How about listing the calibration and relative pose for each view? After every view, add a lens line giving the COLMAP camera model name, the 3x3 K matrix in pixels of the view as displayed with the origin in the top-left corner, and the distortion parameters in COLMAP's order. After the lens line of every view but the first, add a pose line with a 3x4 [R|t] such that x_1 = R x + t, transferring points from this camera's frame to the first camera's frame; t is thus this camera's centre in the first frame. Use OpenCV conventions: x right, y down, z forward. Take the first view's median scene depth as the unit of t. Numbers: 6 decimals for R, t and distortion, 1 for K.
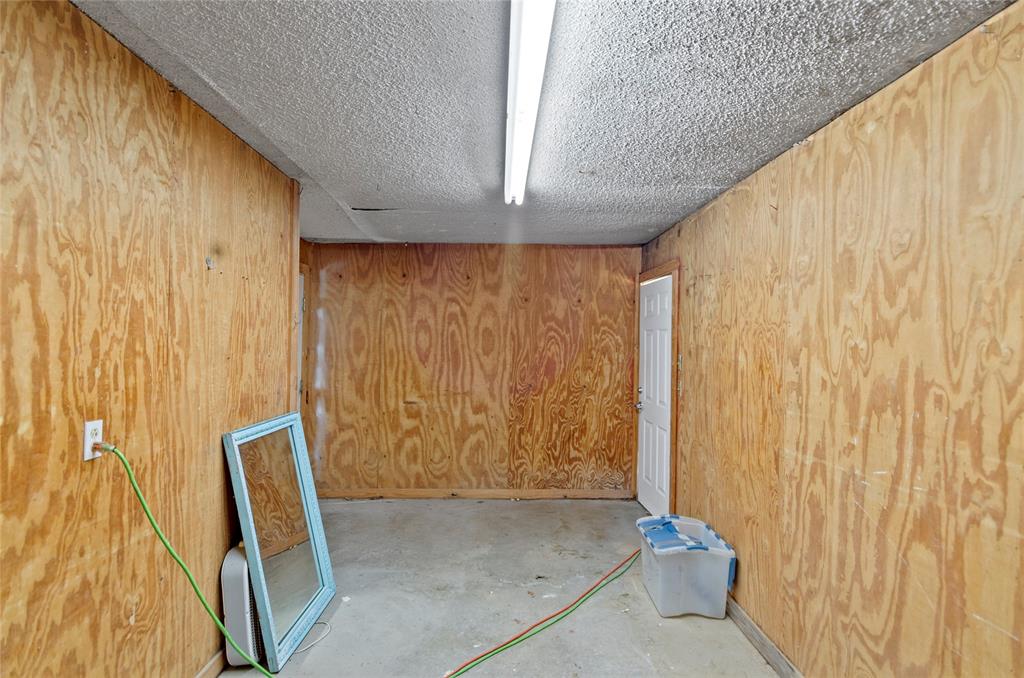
lens RADIAL K [[550.5, 0, 511.5], [0, 550.5, 343.4], [0, 0, 1]] dist [0.002323, -0.002159]
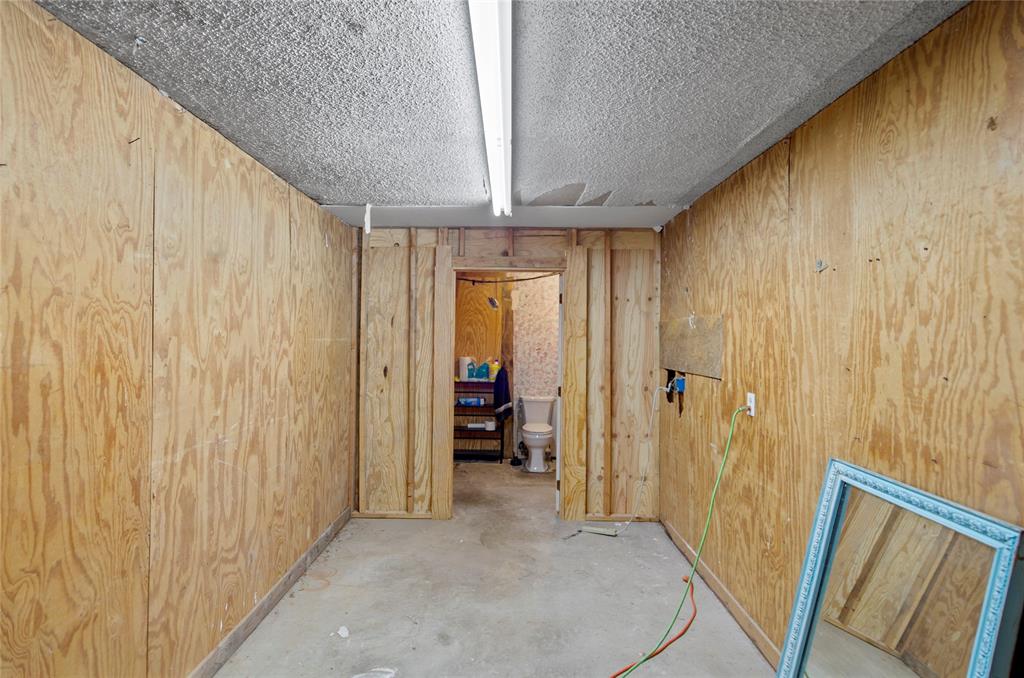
lens RADIAL K [[550.5, 0, 511.0], [0, 550.5, 336.8], [0, 0, 1]] dist [0.002323, -0.002159]
pose [[-0.999411, -0.028342, 0.019332, -0.042177], [-0.028378, 0.999596, -0.001591, -0.006779], [-0.019279, -0.002138, -0.999812, 2.182955]]
